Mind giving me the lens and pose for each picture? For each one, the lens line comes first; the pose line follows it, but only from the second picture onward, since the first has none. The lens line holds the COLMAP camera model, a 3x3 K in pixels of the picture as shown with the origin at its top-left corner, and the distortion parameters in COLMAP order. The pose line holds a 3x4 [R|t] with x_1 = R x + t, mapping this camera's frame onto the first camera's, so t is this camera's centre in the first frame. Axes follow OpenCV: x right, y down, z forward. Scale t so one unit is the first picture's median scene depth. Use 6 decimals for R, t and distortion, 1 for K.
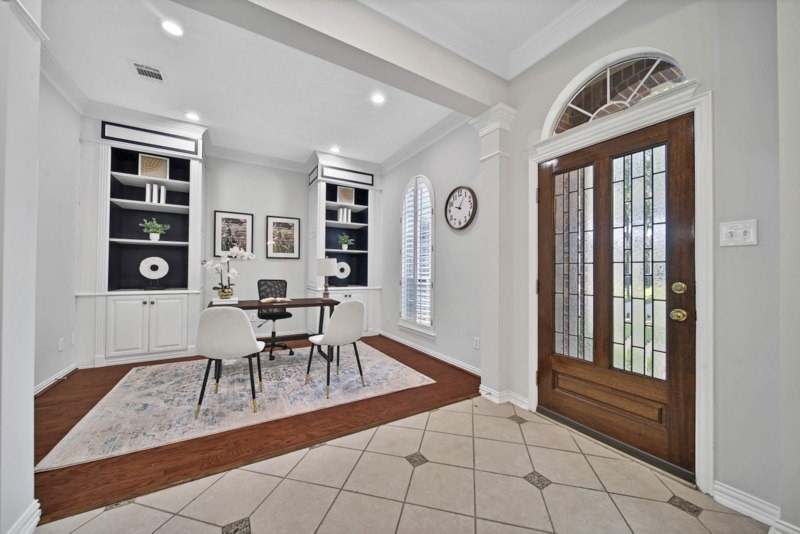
lens RADIAL K [[287.0, 0, 400.0], [0, 287.0, 267.0], [0, 0, 1]] dist [-0.000433, -0.000096]
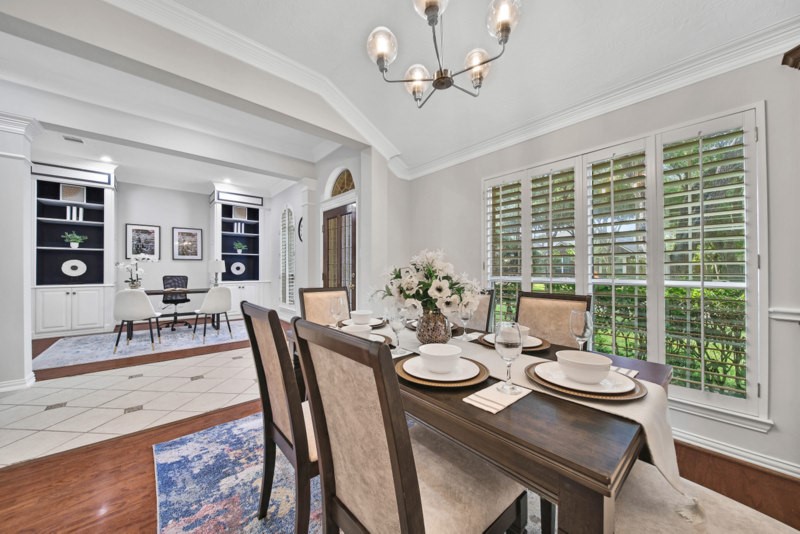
lens RADIAL K [[282.6, 0, 400.0], [0, 282.6, 267.0], [0, 0, 1]] dist [-0.000037, -0.000205]
pose [[0.981663, -0.007216, 0.190486, 0.382403], [0.005651, 0.999946, 0.008757, -0.004253], [-0.190539, -0.007520, 0.981651, -0.577489]]
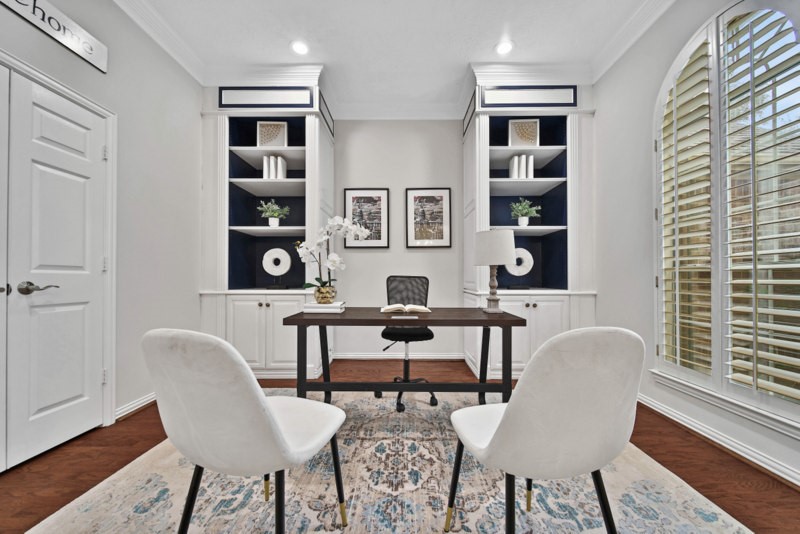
lens RADIAL K [[290.4, 0, 401.0], [0, 290.4, 276.3], [0, 0, 1]] dist [-0.000363, -0.000049]
pose [[0.852847, -0.012107, -0.522021, -0.125890], [0.017513, 0.999832, 0.005423, 0.043898], [0.521868, -0.013767, 0.852915, 0.469532]]
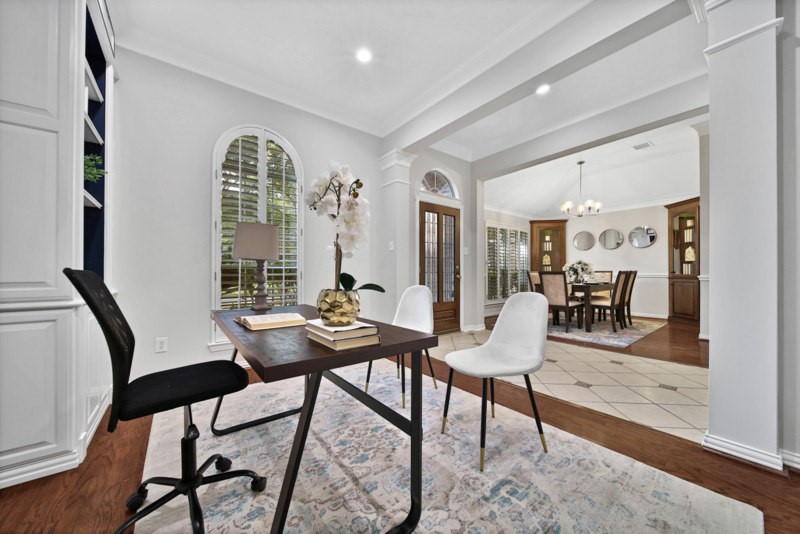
lens RADIAL K [[287.0, 0, 400.0], [0, 287.0, 267.0], [0, 0, 1]] dist [-0.000433, -0.000096]
pose [[-0.132772, 0.008323, 0.991112, -0.776362], [-0.016266, 0.999812, -0.010575, 0.042809], [-0.991013, -0.017525, -0.132611, 0.821248]]
